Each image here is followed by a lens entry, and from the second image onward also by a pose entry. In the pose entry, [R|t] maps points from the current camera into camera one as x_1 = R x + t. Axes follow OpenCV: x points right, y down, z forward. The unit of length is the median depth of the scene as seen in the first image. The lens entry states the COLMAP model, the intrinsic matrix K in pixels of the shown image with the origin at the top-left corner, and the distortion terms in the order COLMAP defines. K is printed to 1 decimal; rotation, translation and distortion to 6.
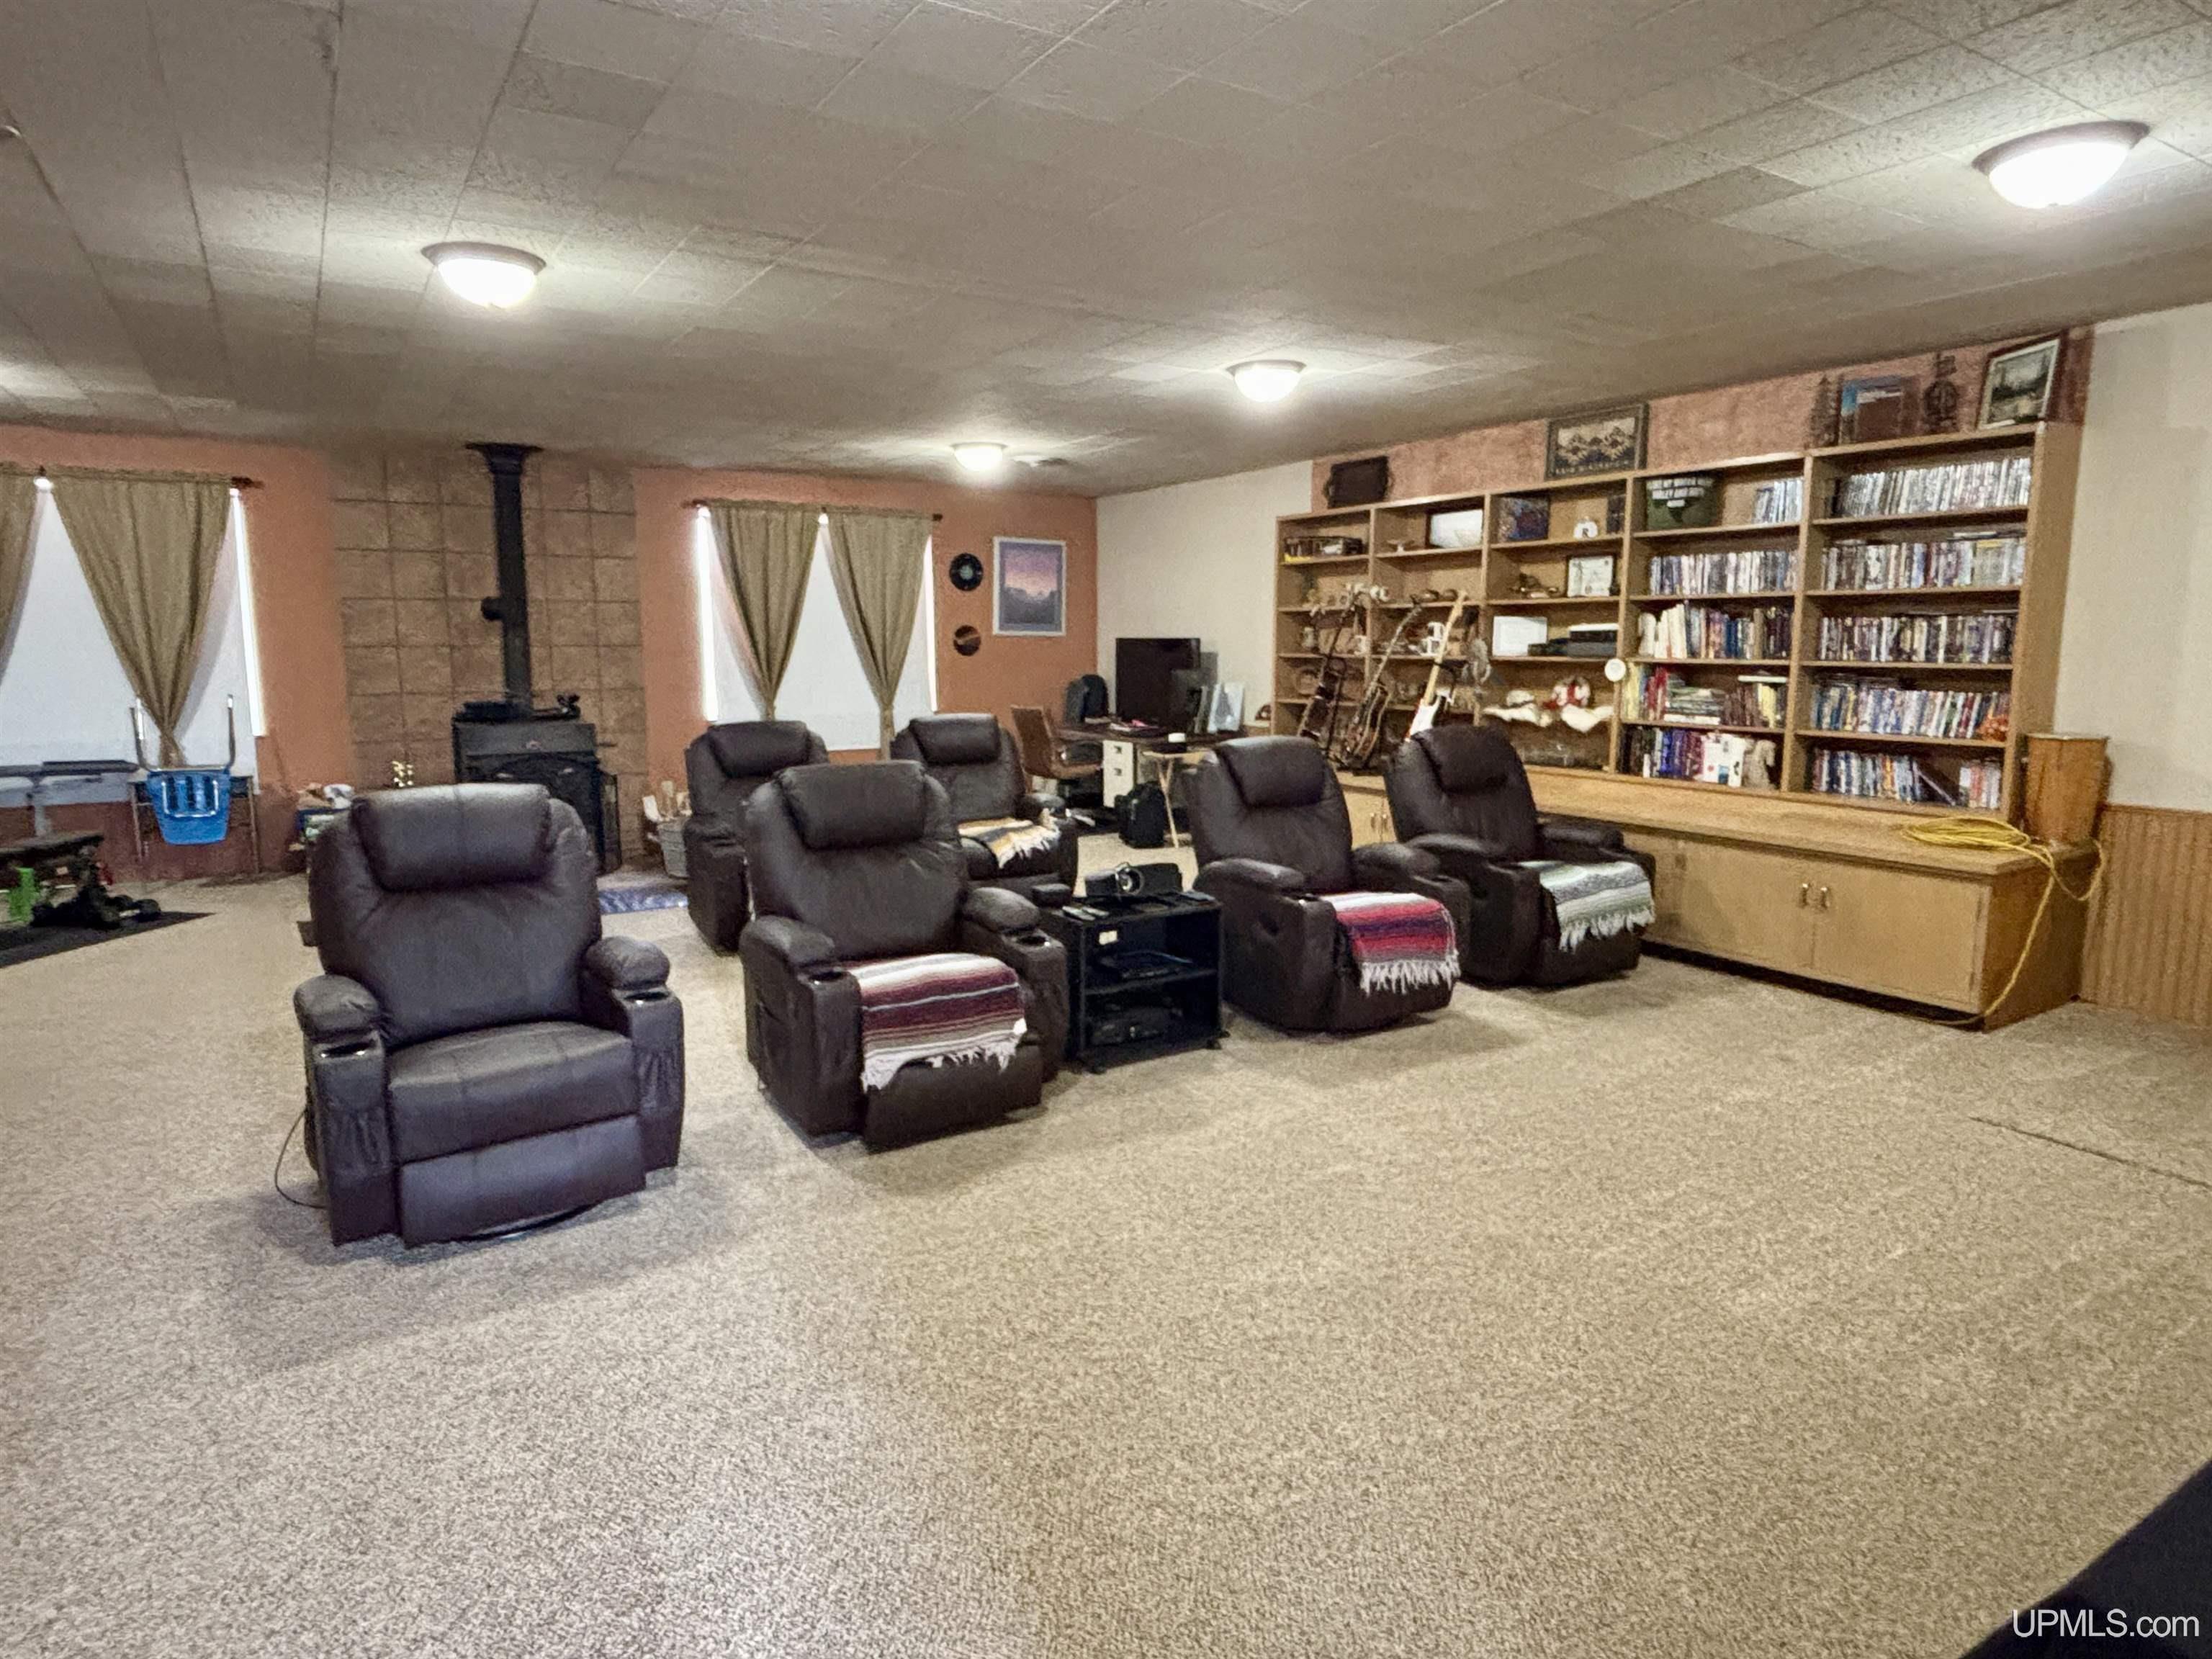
lens RADIAL K [[1251.4, 0, 1106.0], [0, 1251.4, 829.5], [0, 0, 1]] dist [0.024669, -0.076960]
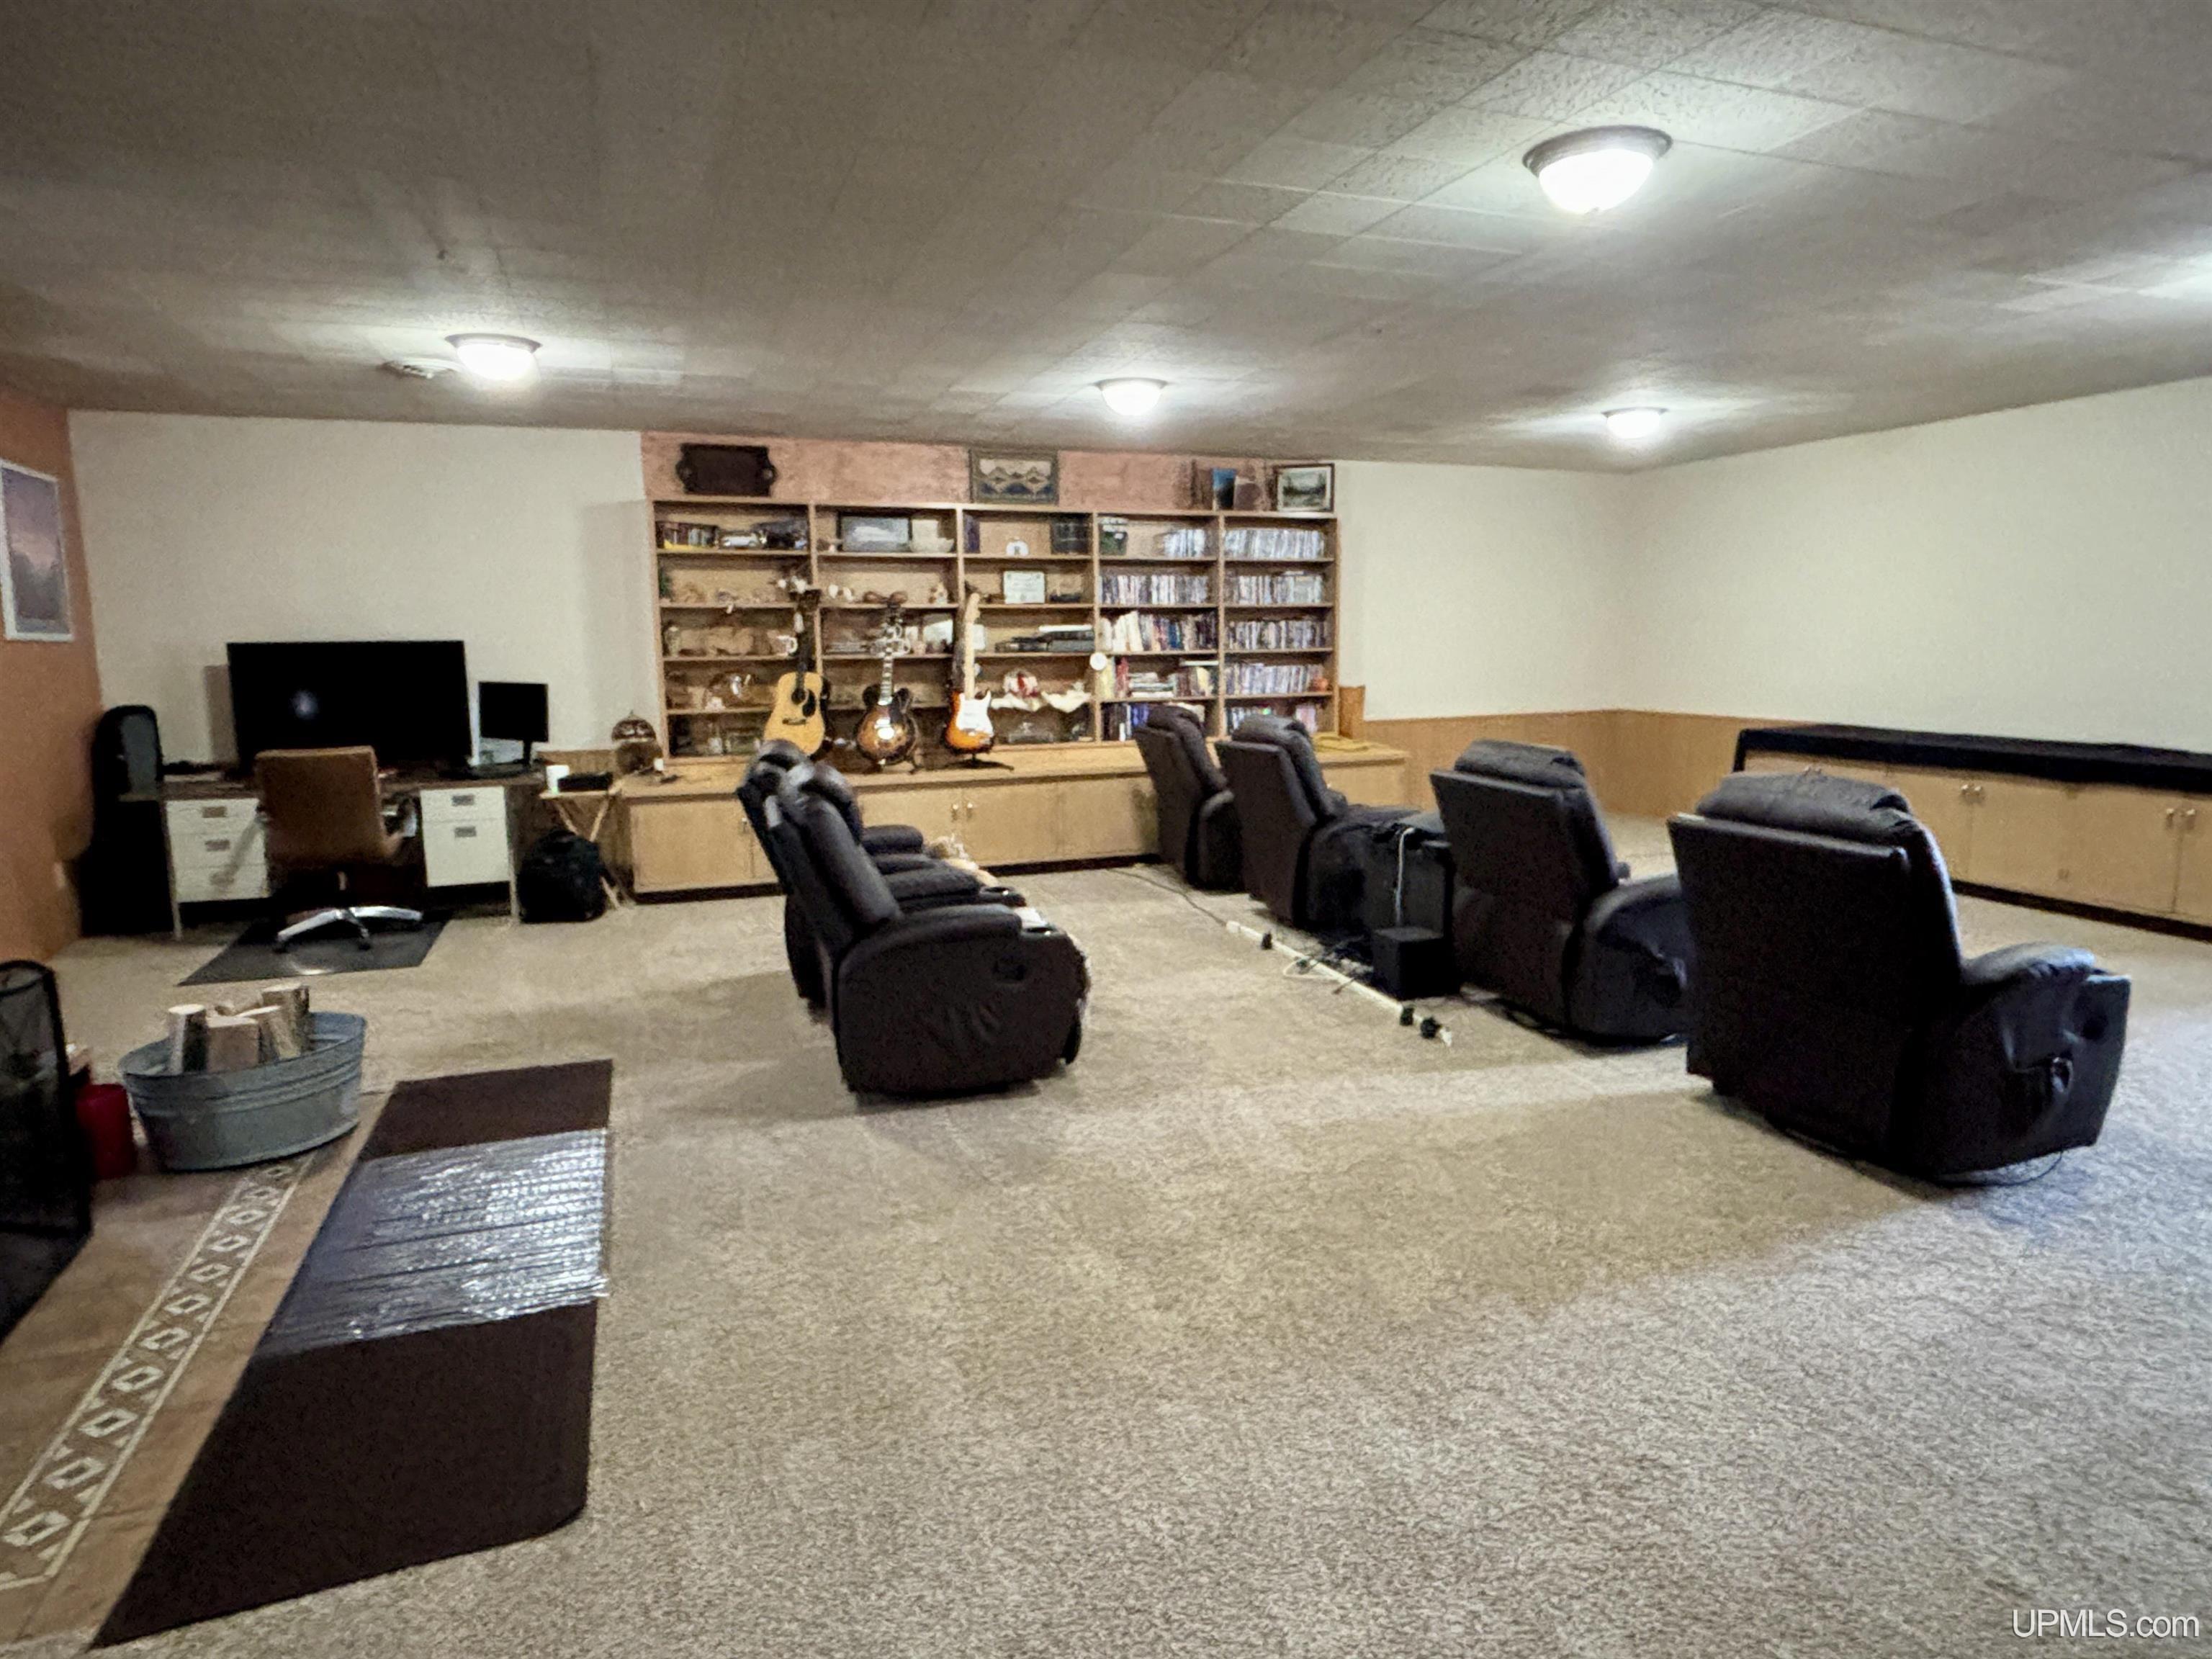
lens RADIAL K [[1251.4, 0, 1106.0], [0, 1251.4, 829.5], [0, 0, 1]] dist [0.024669, -0.076960]
pose [[0.181871, -0.149550, 0.971884, -0.905018], [0.159298, 0.979793, 0.120957, -0.116479], [-0.970334, 0.132821, 0.202019, 0.783577]]
